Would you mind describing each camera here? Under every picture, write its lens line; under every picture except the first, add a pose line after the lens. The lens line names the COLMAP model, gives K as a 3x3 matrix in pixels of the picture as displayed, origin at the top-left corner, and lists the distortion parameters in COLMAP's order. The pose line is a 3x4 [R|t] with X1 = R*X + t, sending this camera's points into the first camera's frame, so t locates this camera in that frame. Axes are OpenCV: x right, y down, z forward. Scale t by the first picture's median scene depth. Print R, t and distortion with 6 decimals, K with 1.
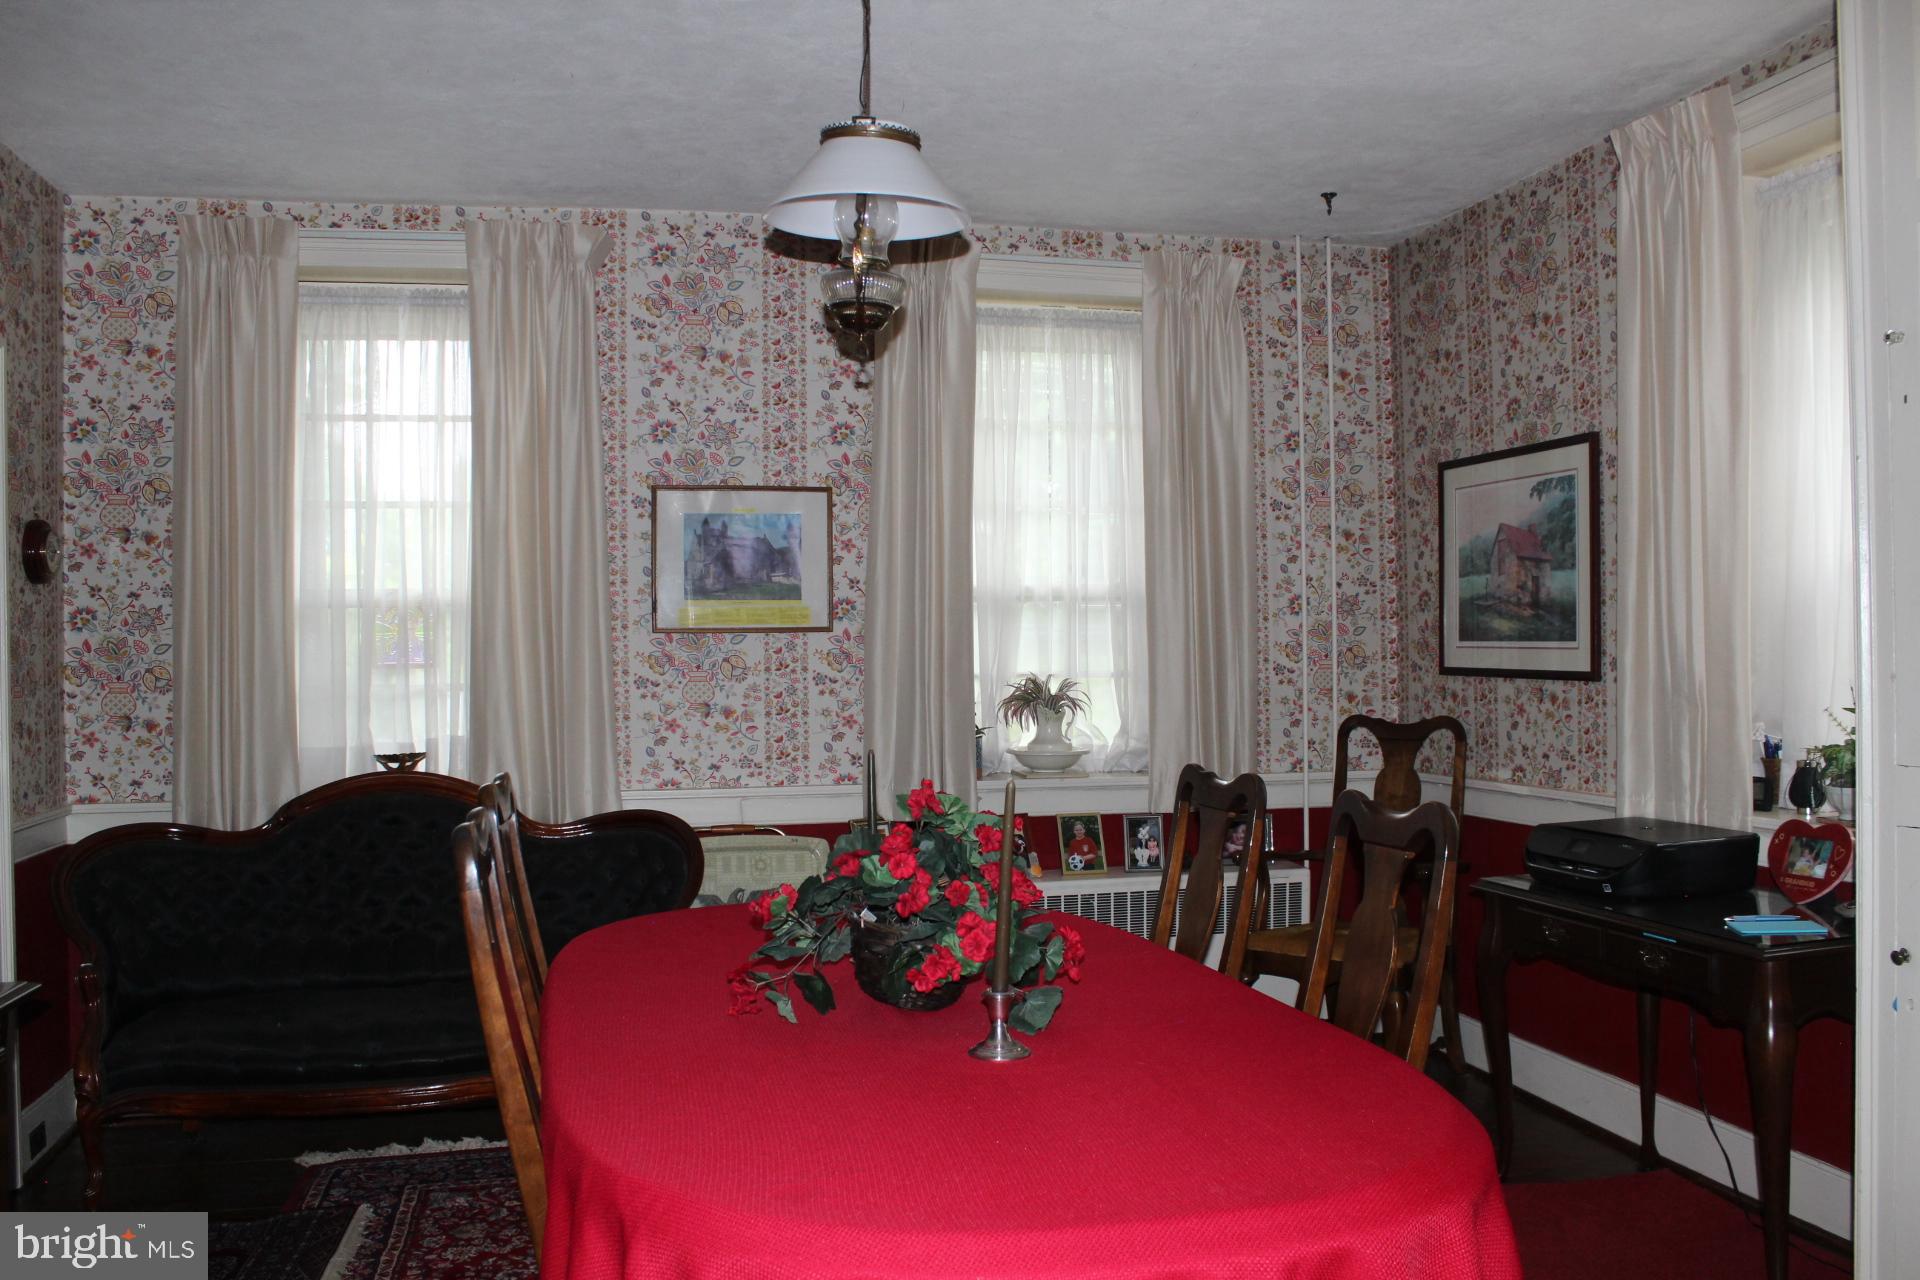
lens RADIAL K [[1596.4, 0, 966.7], [0, 1596.4, 652.0], [0, 0, 1]] dist [-0.167122, 0.154688]
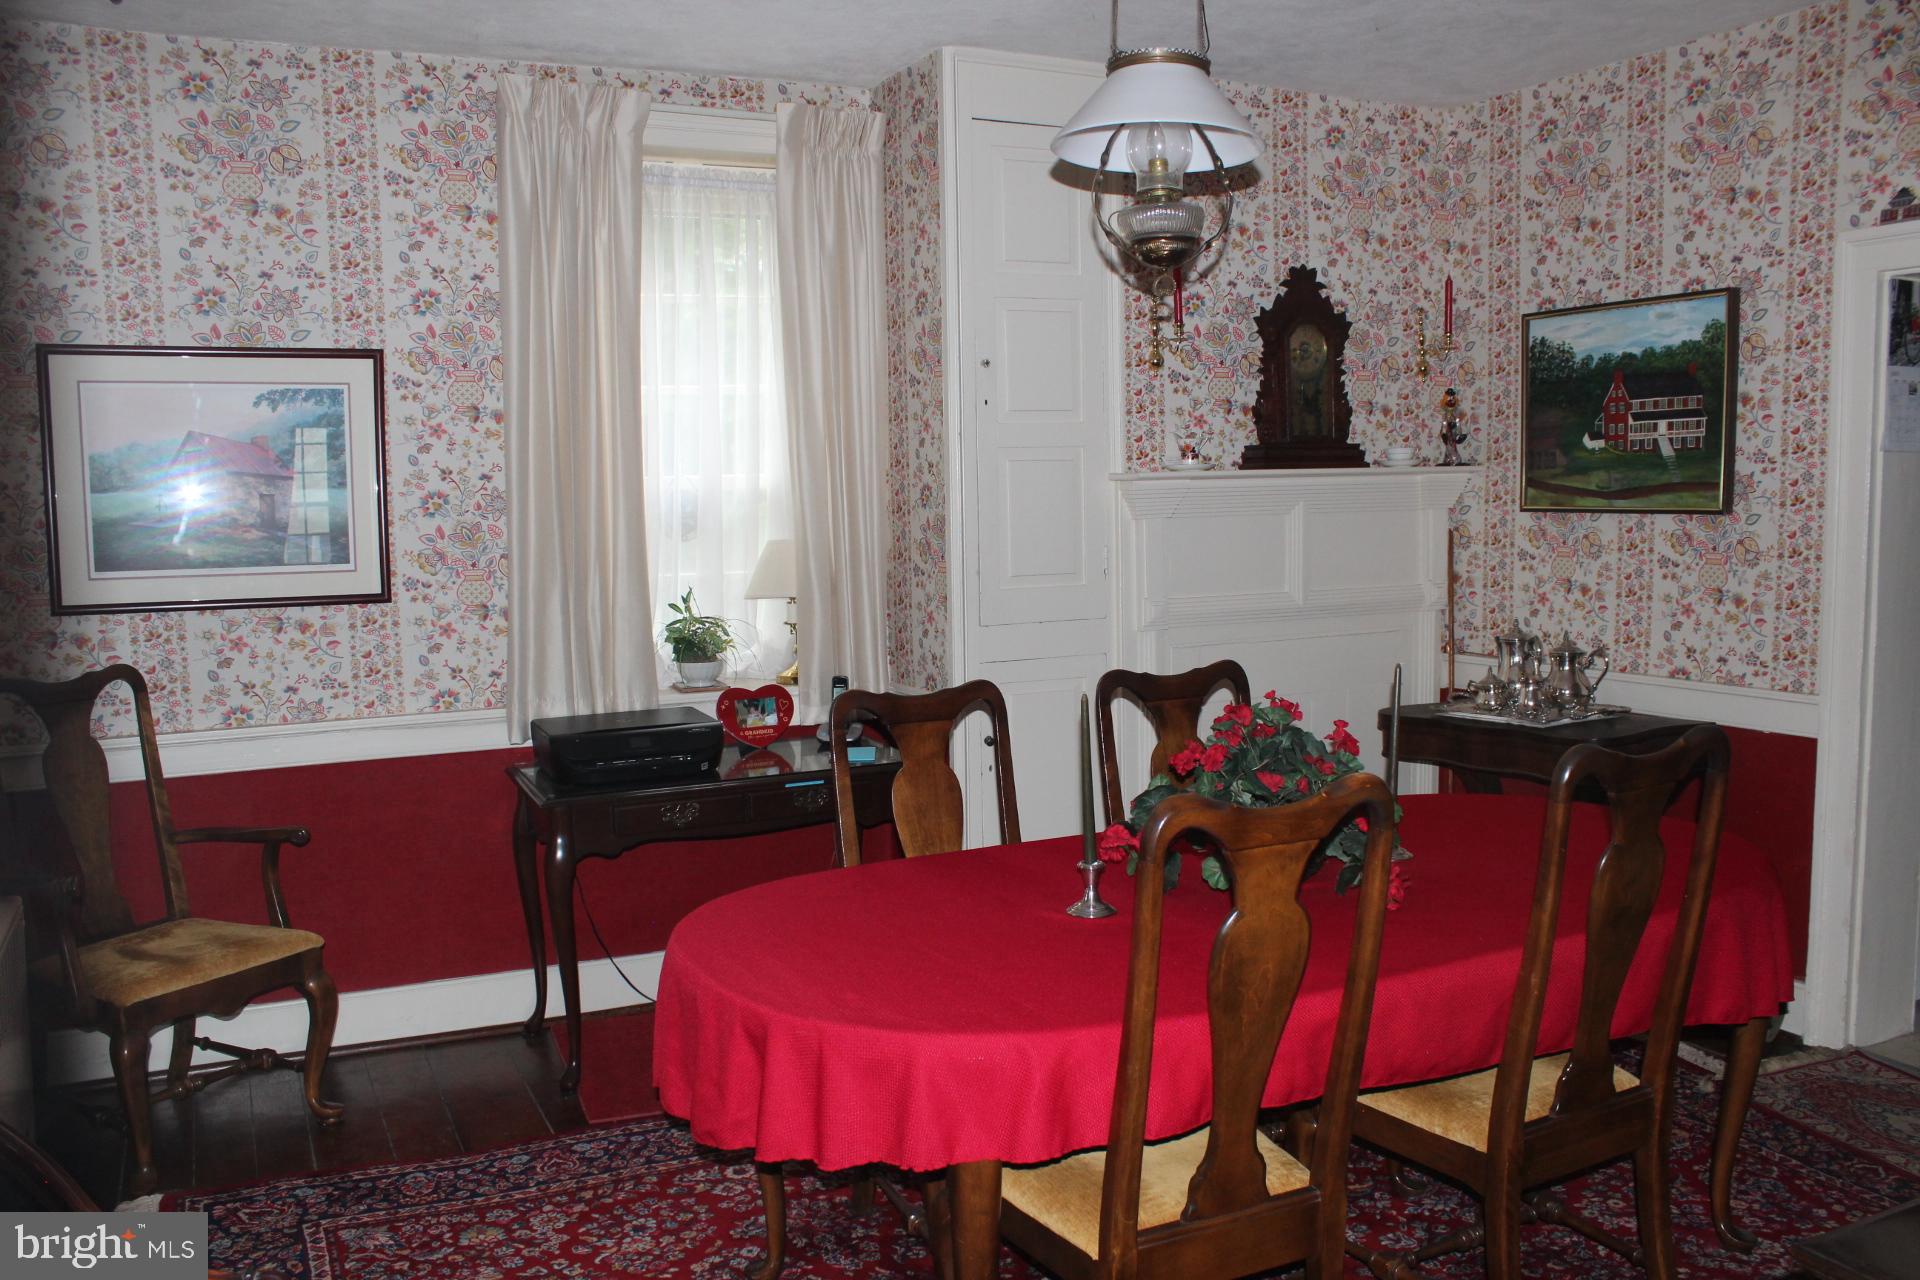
lens RADIAL K [[1596.4, 0, 966.7], [0, 1596.4, 652.0], [0, 0, 1]] dist [-0.167122, 0.154688]
pose [[-0.196388, -0.081489, 0.977134, -0.618137], [0.025605, 0.995775, 0.088189, -0.027133], [-0.980192, 0.042339, -0.193472, 0.801927]]
